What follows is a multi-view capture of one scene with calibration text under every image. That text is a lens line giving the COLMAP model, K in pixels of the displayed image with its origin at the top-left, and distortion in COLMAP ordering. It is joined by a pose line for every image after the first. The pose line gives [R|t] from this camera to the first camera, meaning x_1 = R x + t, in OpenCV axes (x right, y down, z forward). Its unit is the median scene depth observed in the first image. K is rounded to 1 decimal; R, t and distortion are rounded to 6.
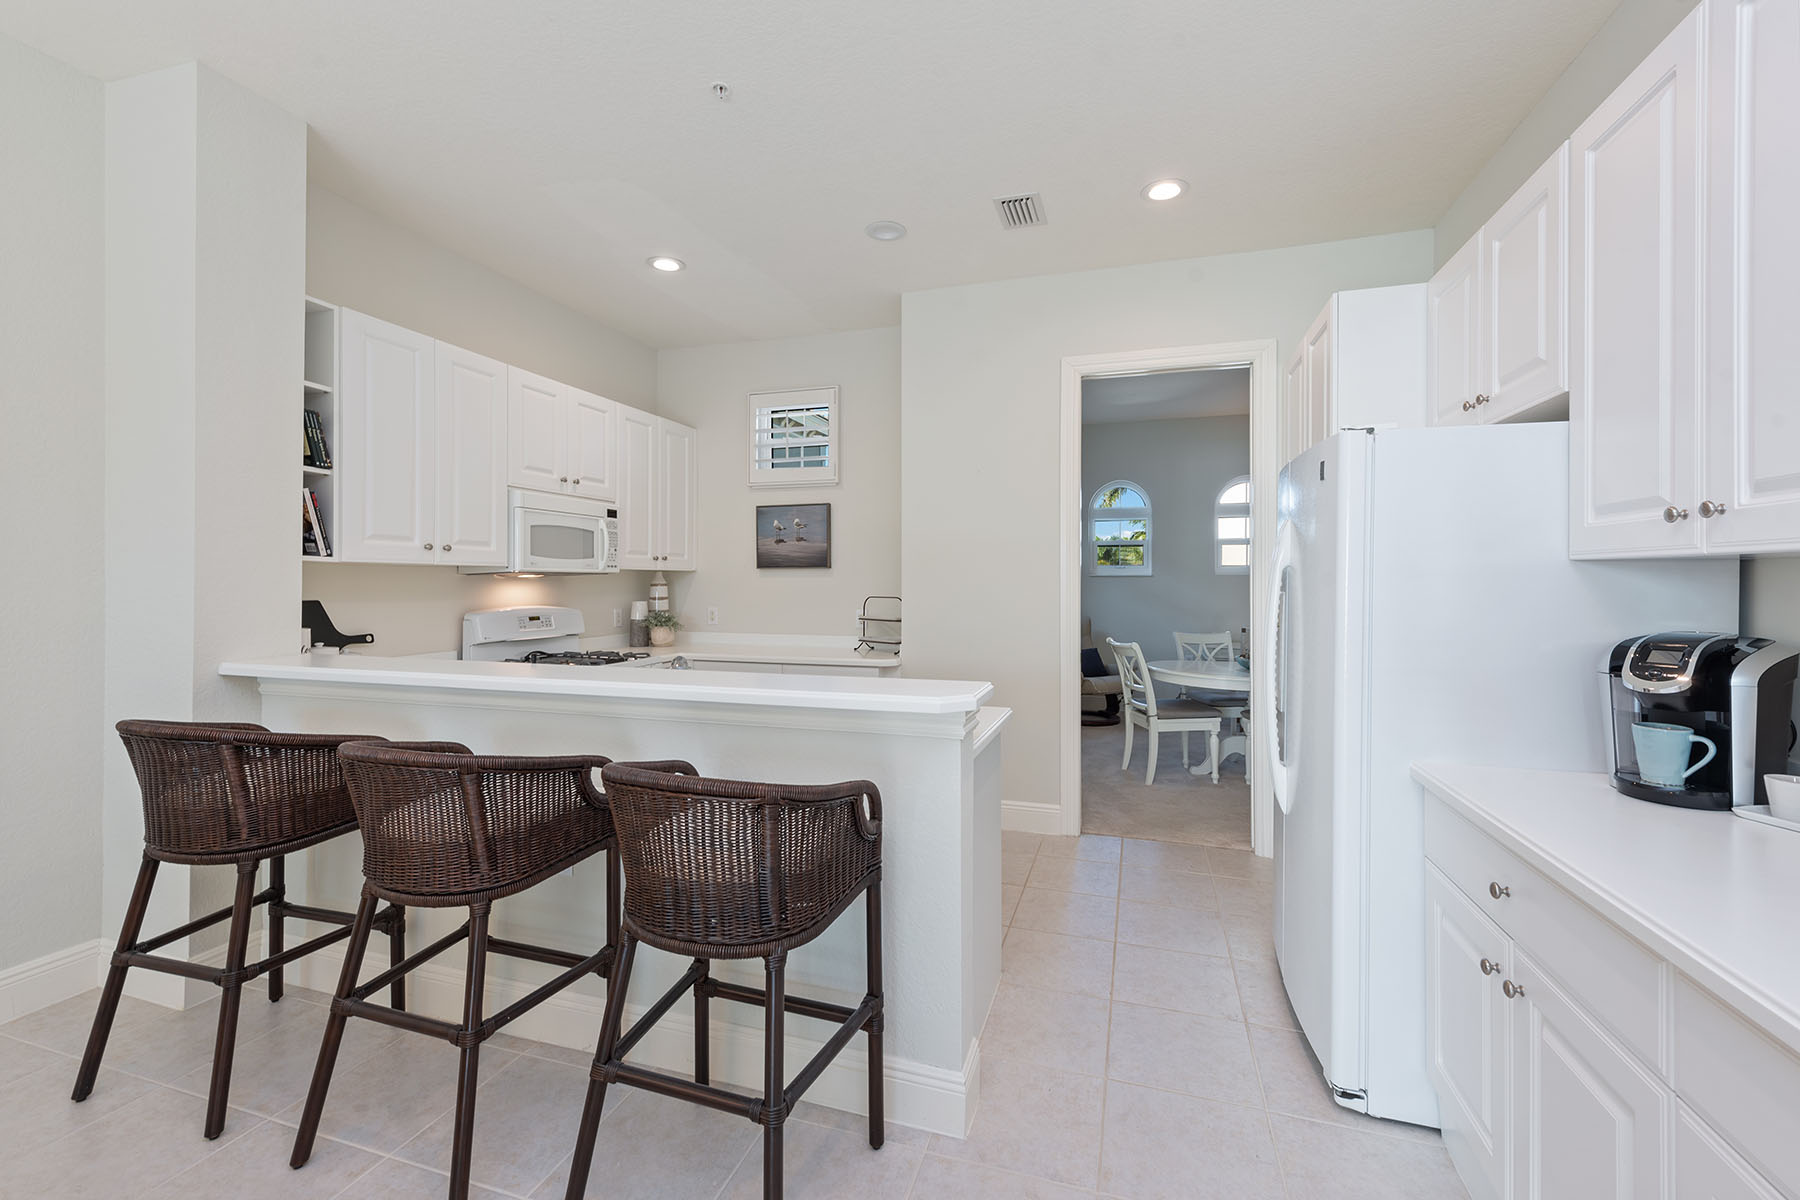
lens RADIAL K [[757.6, 0, 901.0], [0, 757.6, 589.3], [0, 0, 1]] dist [0.003200, 0.000204]
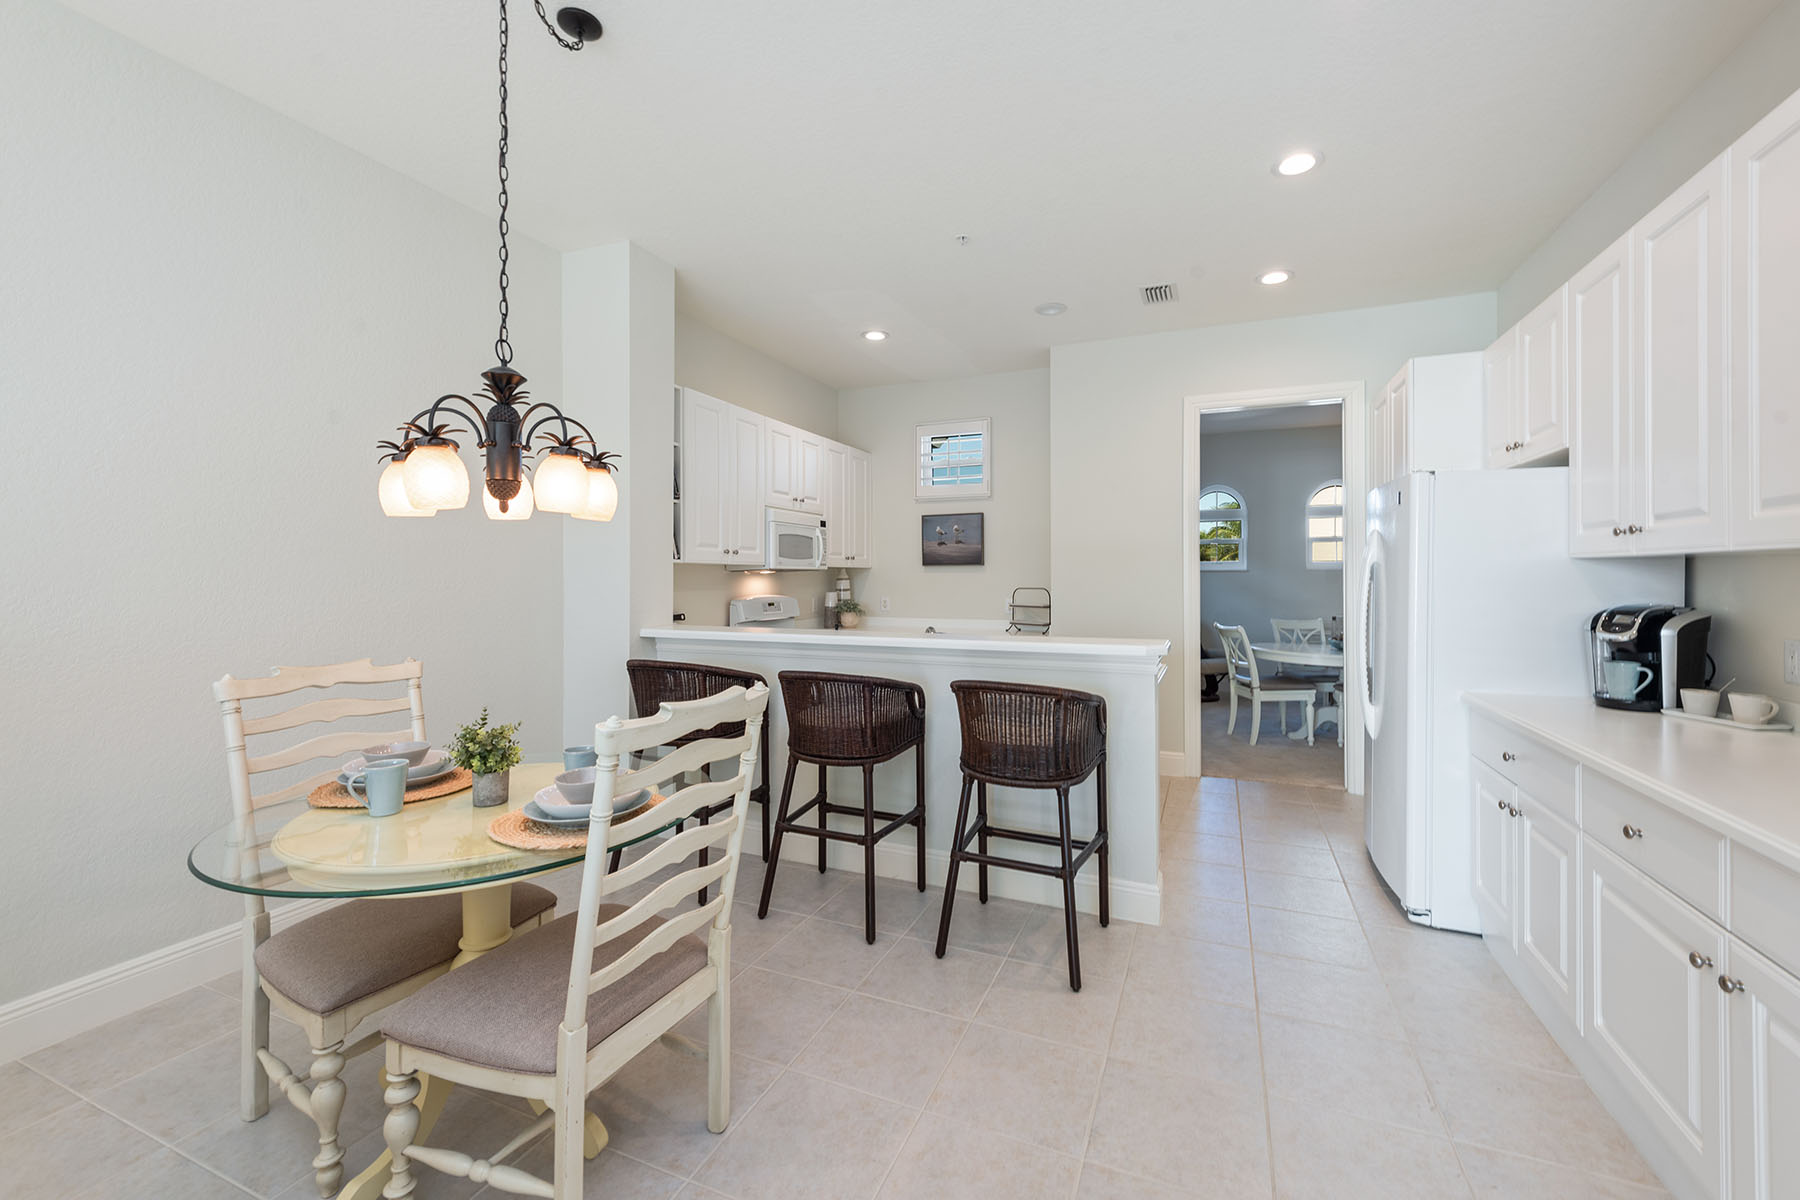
lens RADIAL K [[748.6, 0, 895.4], [0, 748.6, 583.3], [0, 0, 1]] dist [0.001839, -0.000269]
pose [[0.995089, -0.002155, -0.098958, -0.150239], [0.001895, 0.999995, -0.002718, 0.006154], [0.098964, 0.002517, 0.995088, -0.298351]]
